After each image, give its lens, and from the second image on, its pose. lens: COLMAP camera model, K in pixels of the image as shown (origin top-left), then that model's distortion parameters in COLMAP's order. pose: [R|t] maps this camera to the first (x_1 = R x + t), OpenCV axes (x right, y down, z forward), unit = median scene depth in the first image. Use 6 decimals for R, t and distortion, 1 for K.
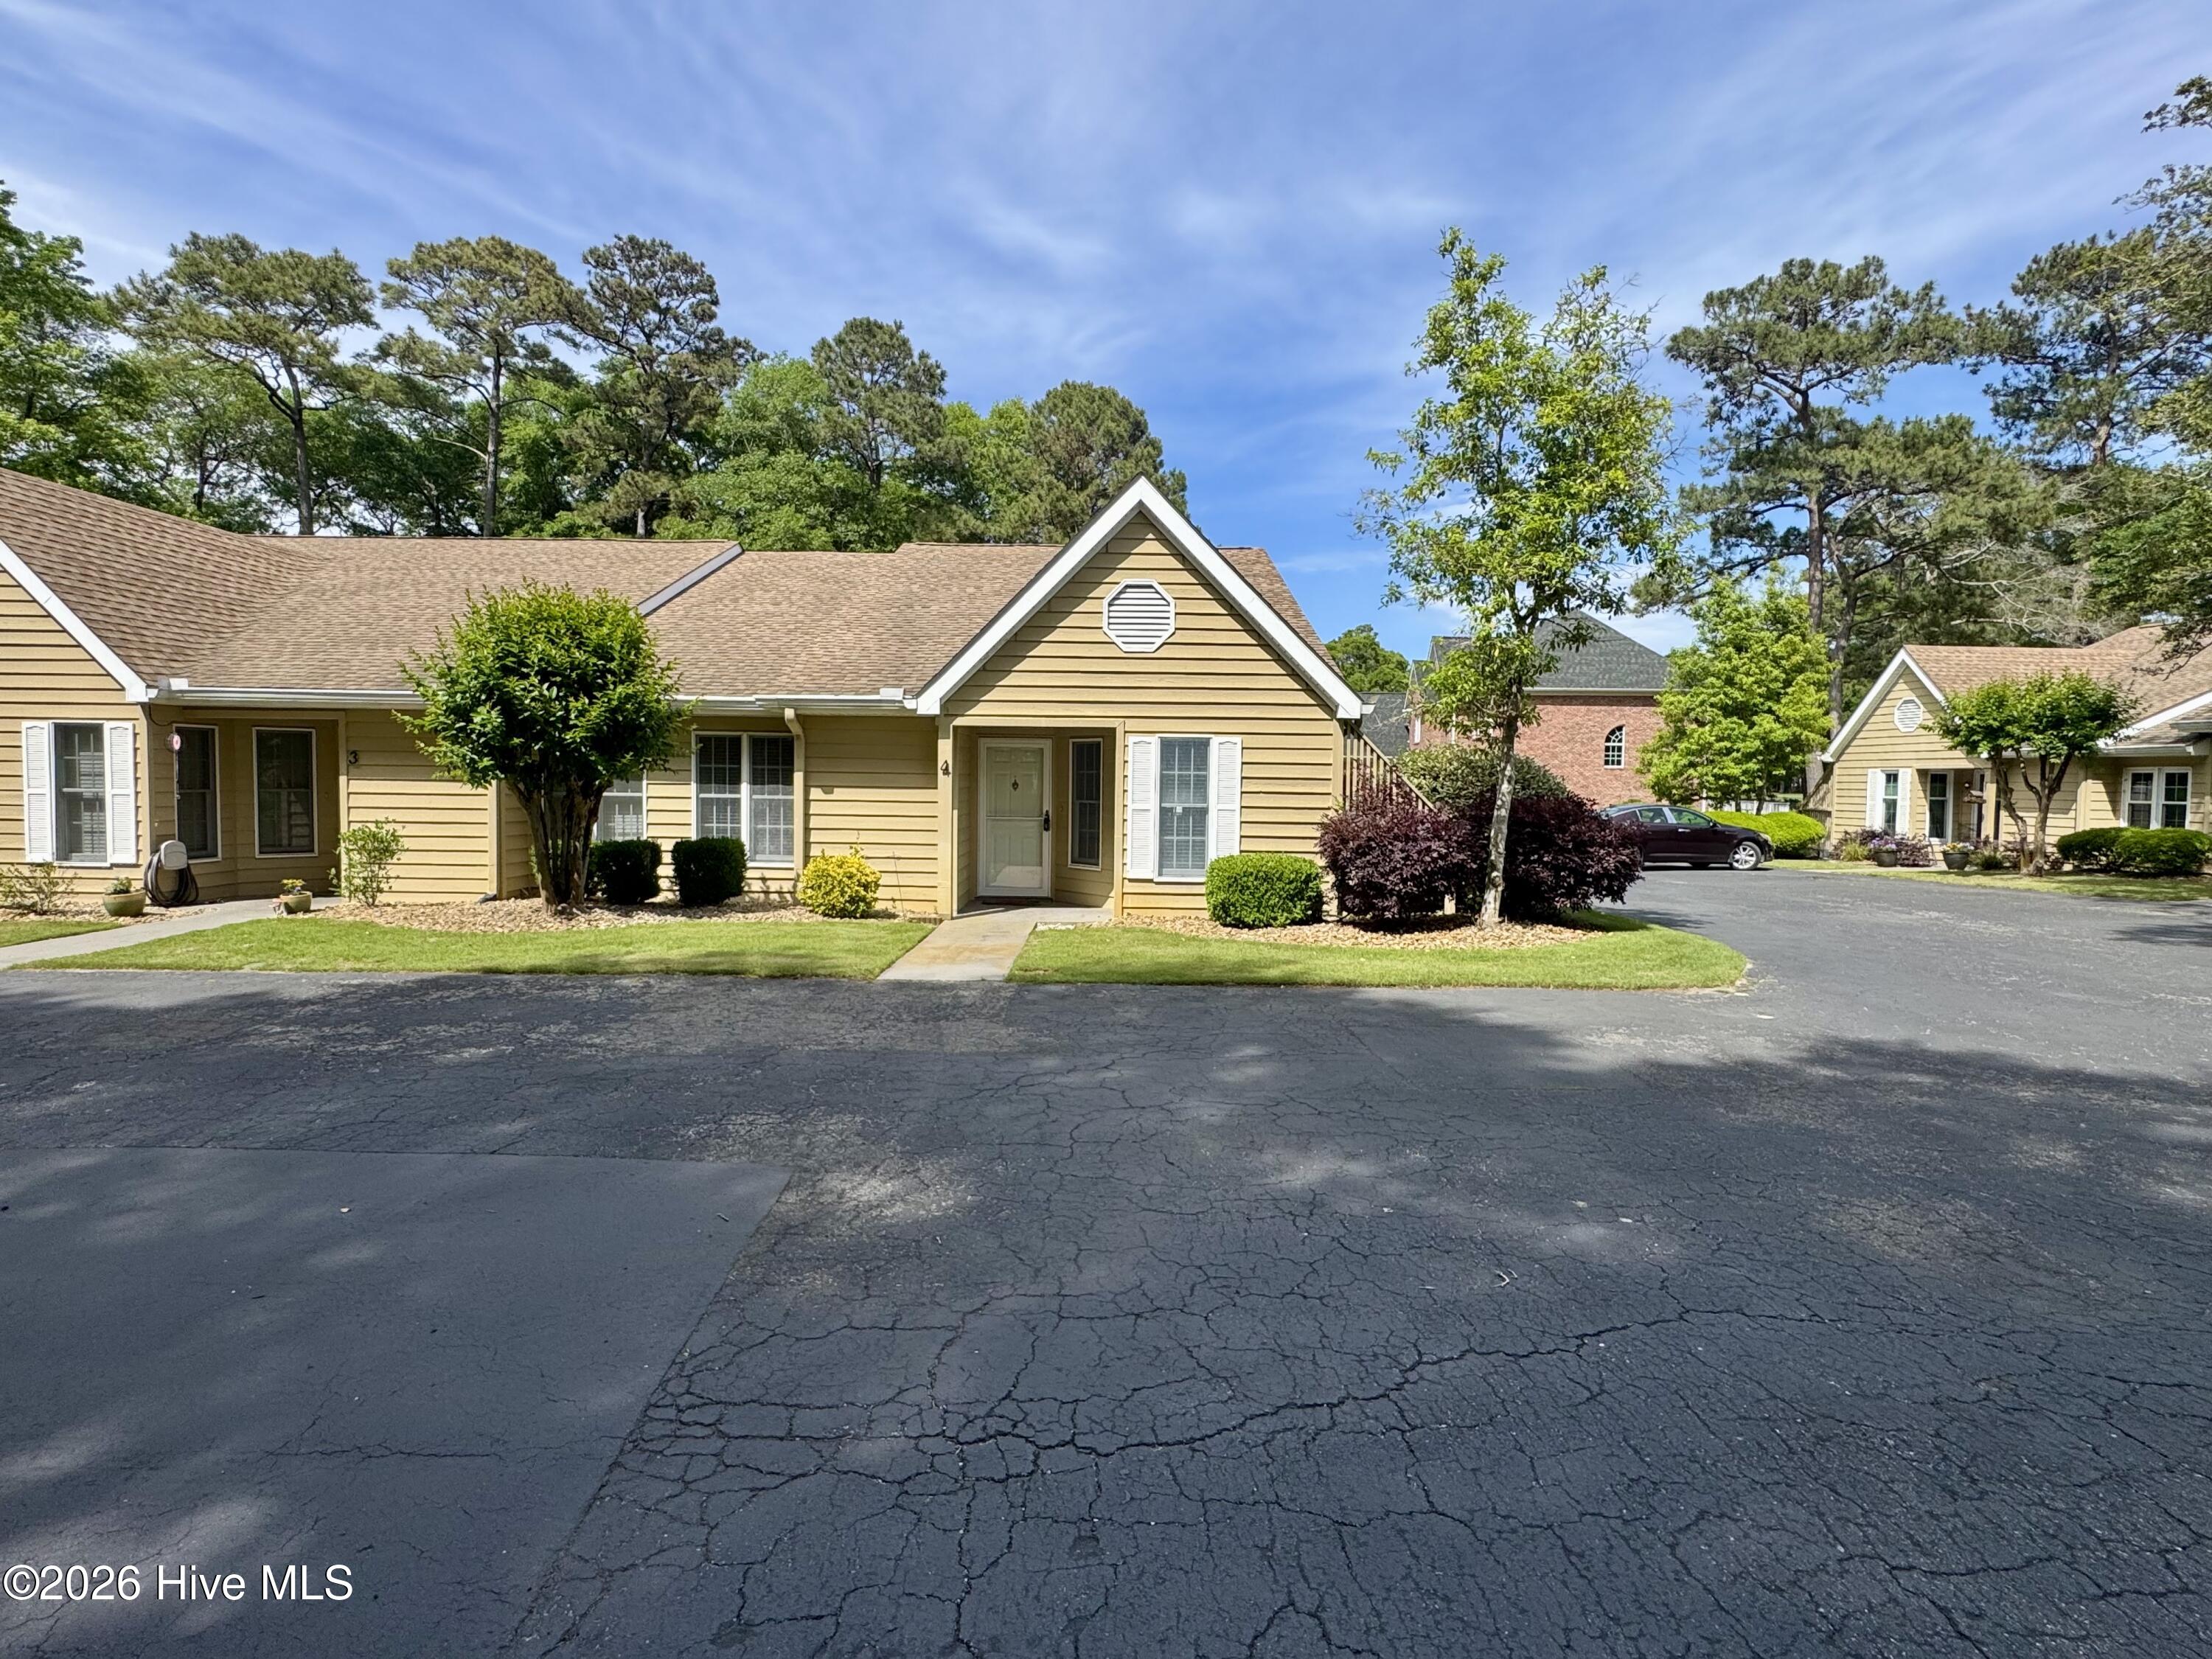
lens RADIAL K [[1093.5, 0, 1106.0], [0, 1093.5, 829.5], [0, 0, 1]] dist [-0.006106, -0.000567]
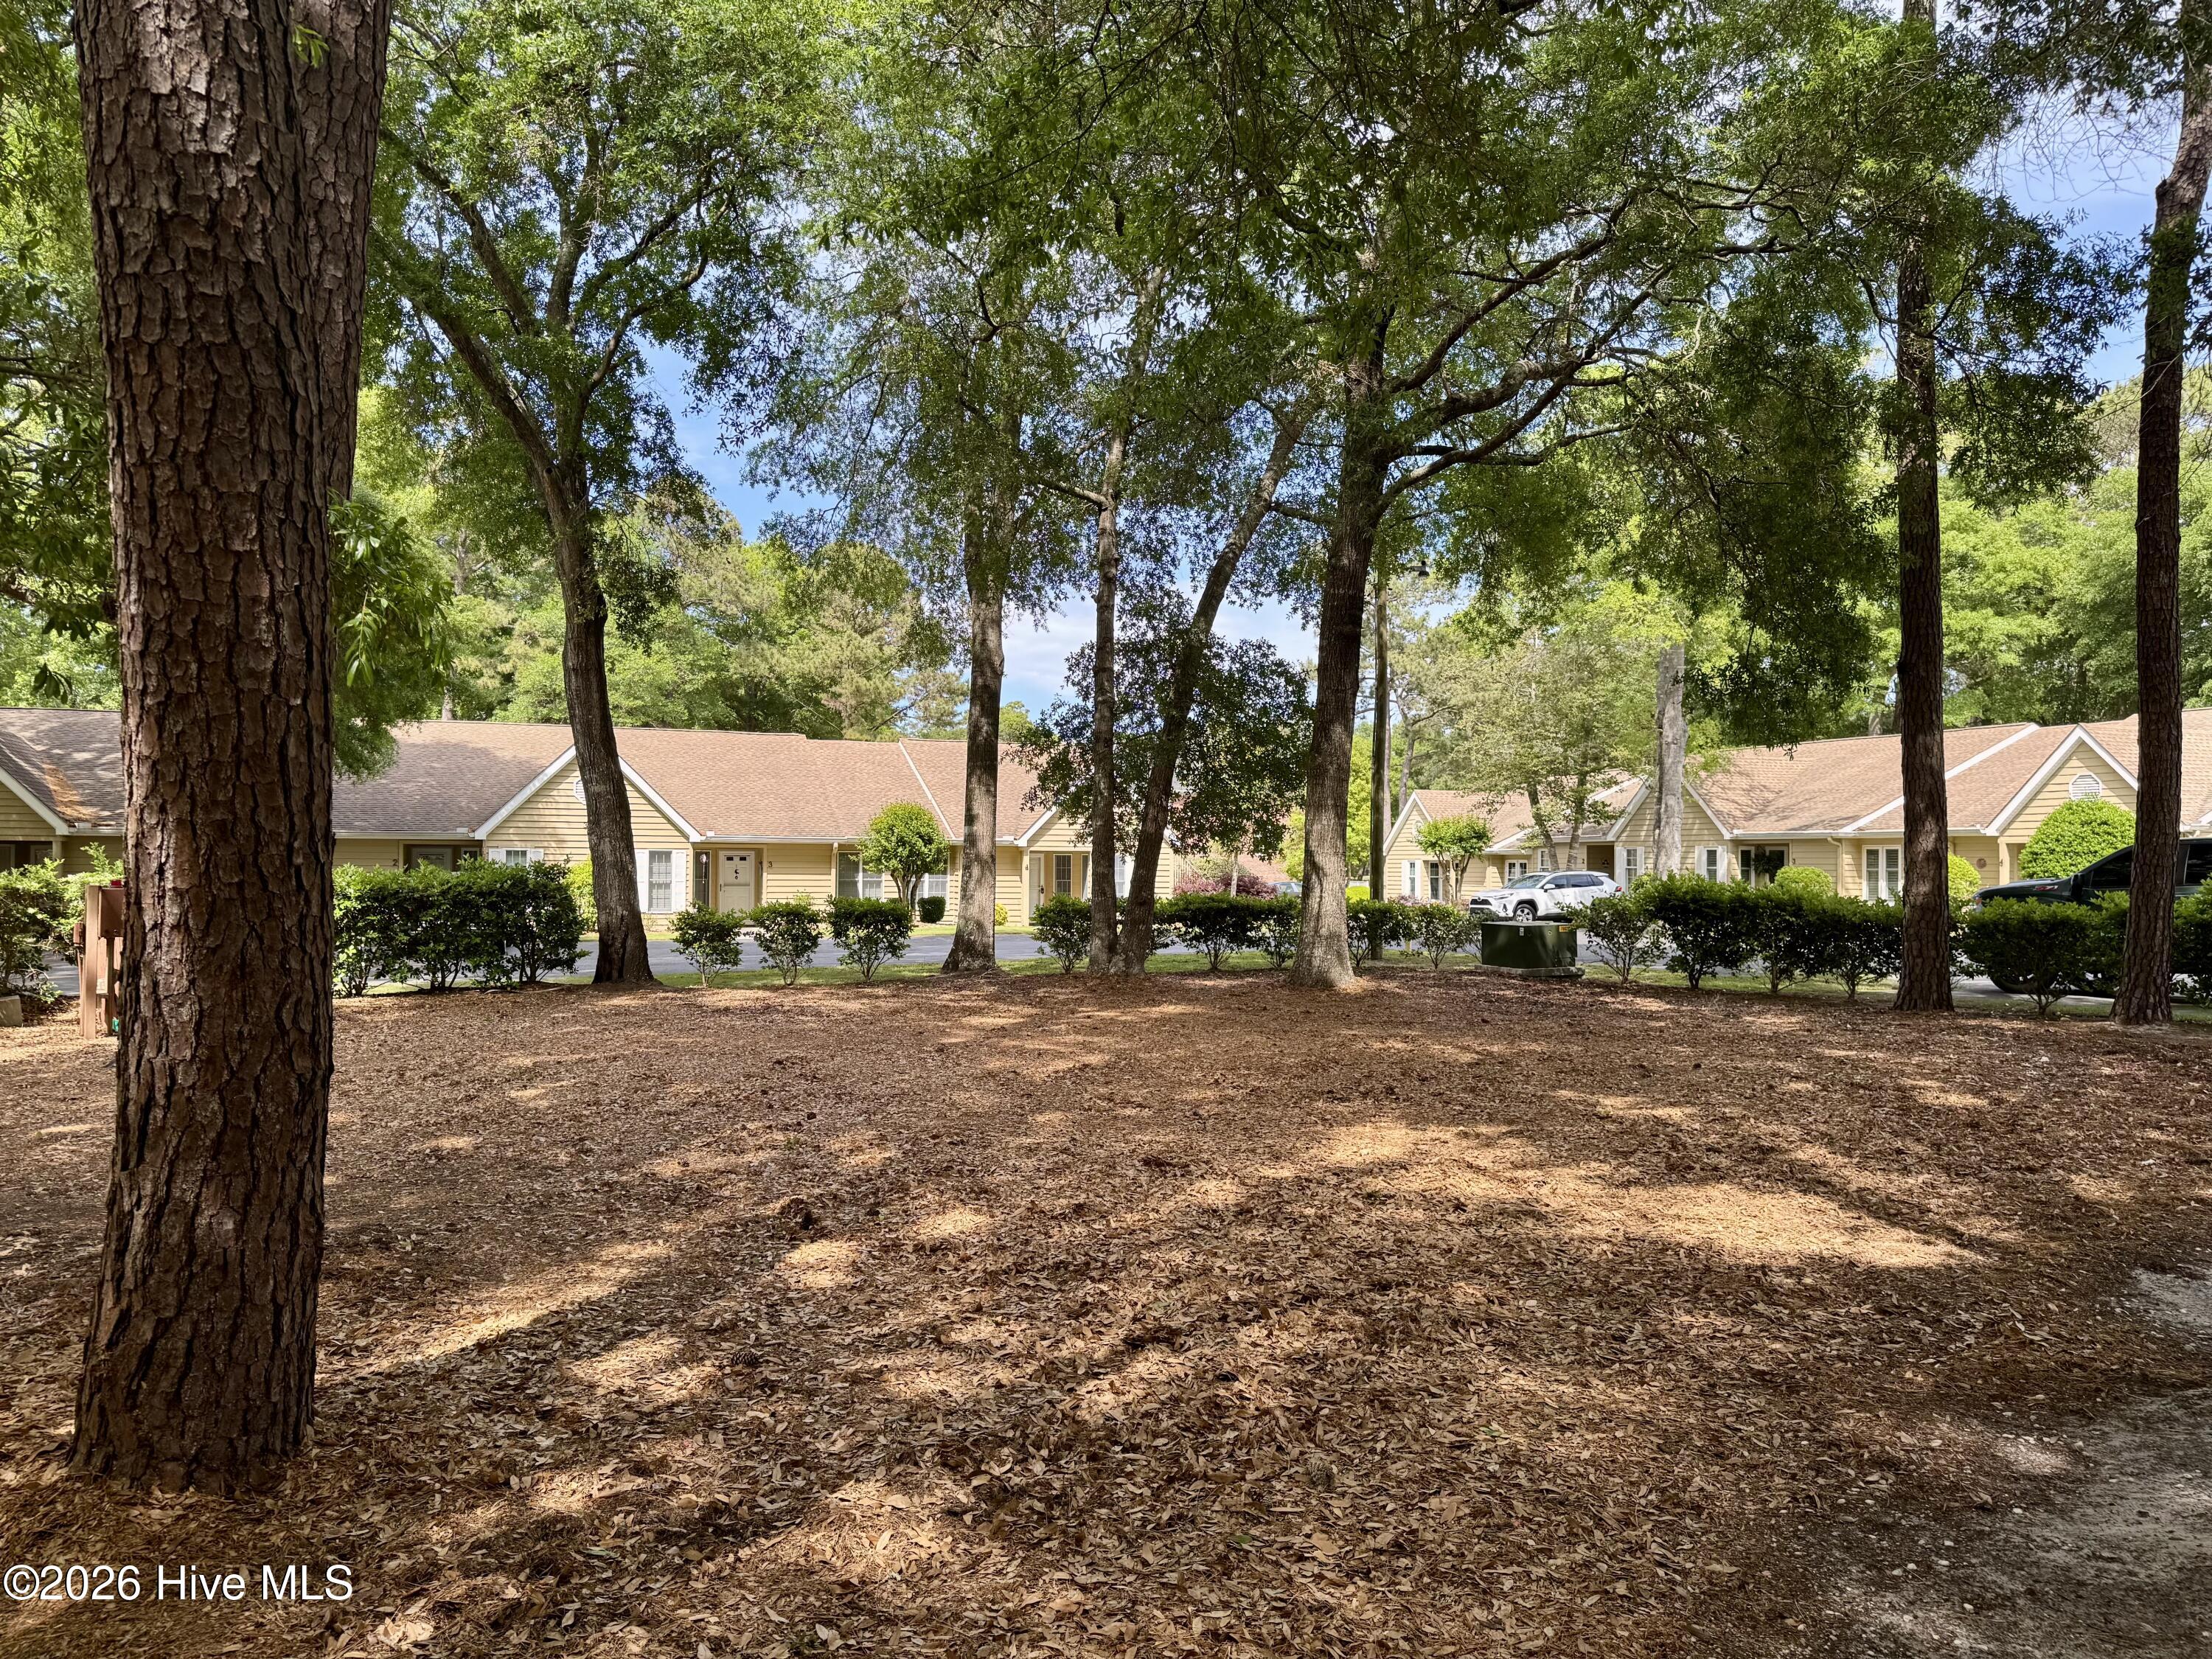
lens RADIAL K [[1592.7, 0, 1144.1], [0, 1592.7, 846.9], [0, 0, 1]] dist [0.105862, -0.153352]
pose [[0.934630, -0.002751, 0.355612, -0.647832], [0.022122, 0.998483, -0.050419, 0.047106], [-0.354934, 0.054990, 0.933273, -1.361907]]
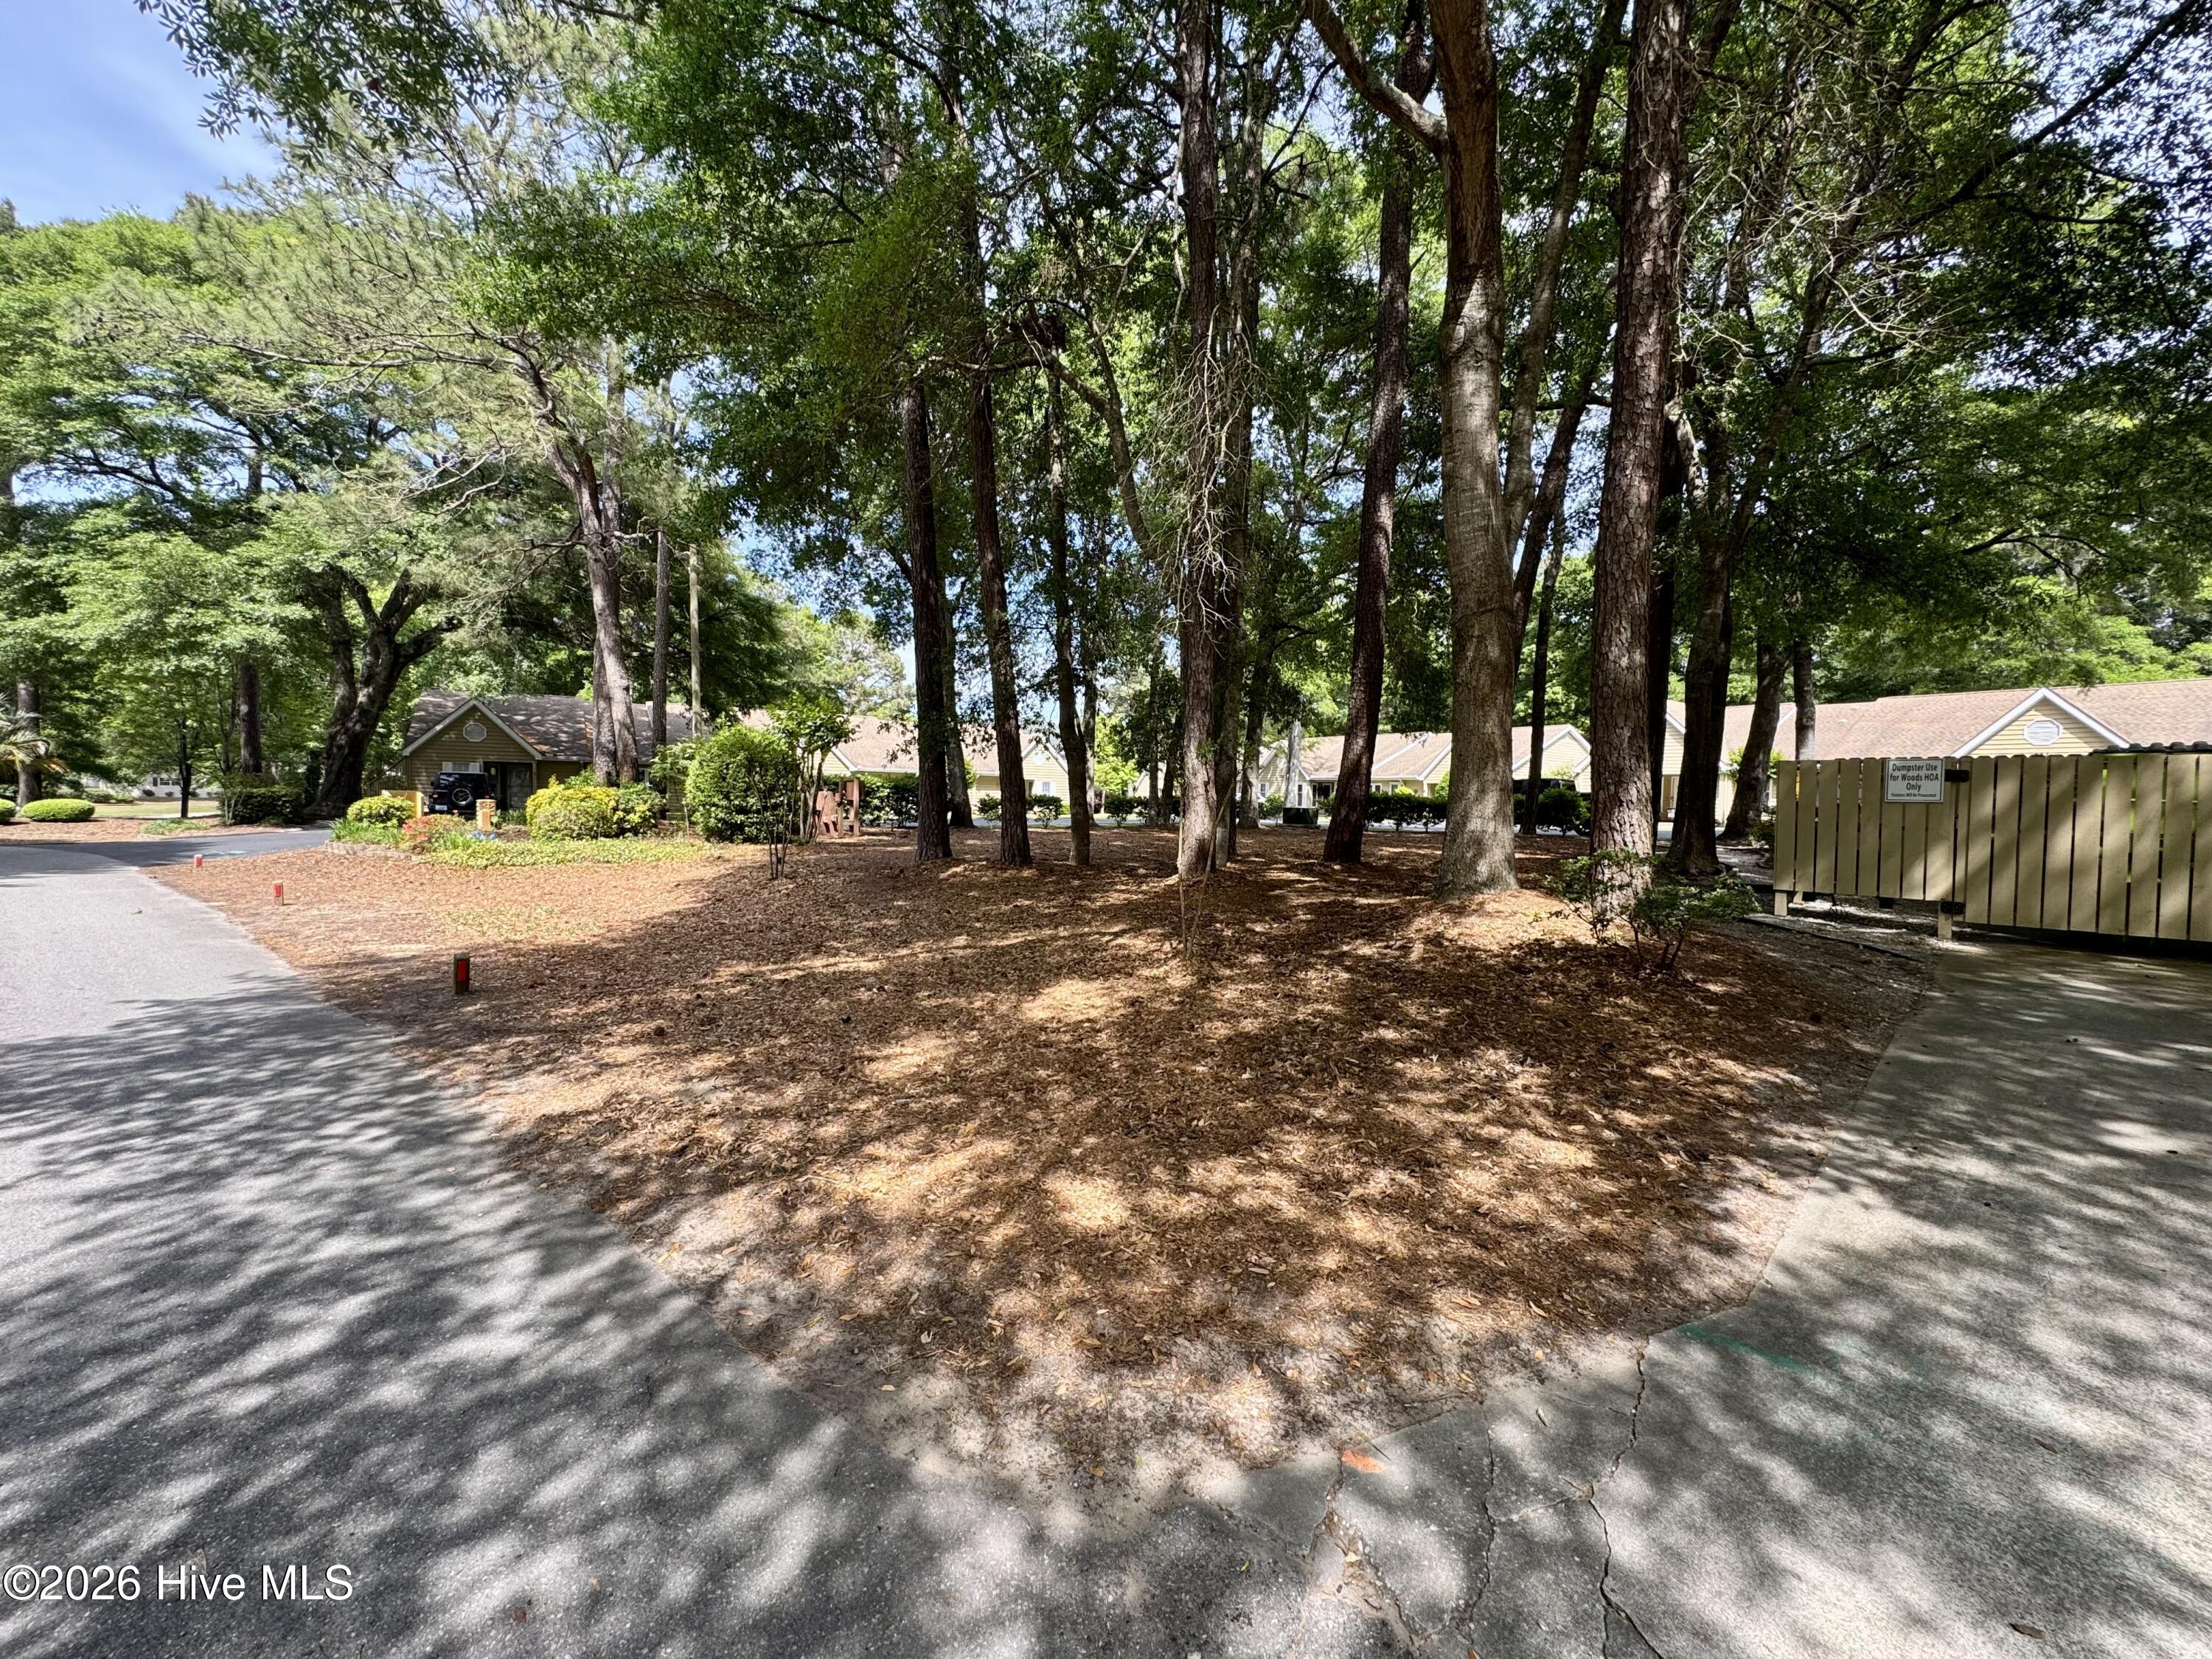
lens RADIAL K [[920.4, 0, 1106.0], [0, 920.4, 829.5], [0, 0, 1]] dist [-0.006306, 0.000121]
pose [[0.831943, -0.013689, 0.554692, -1.187604], [0.014304, 0.999892, 0.003222, 0.077748], [-0.554676, 0.005254, 0.832050, -1.593542]]
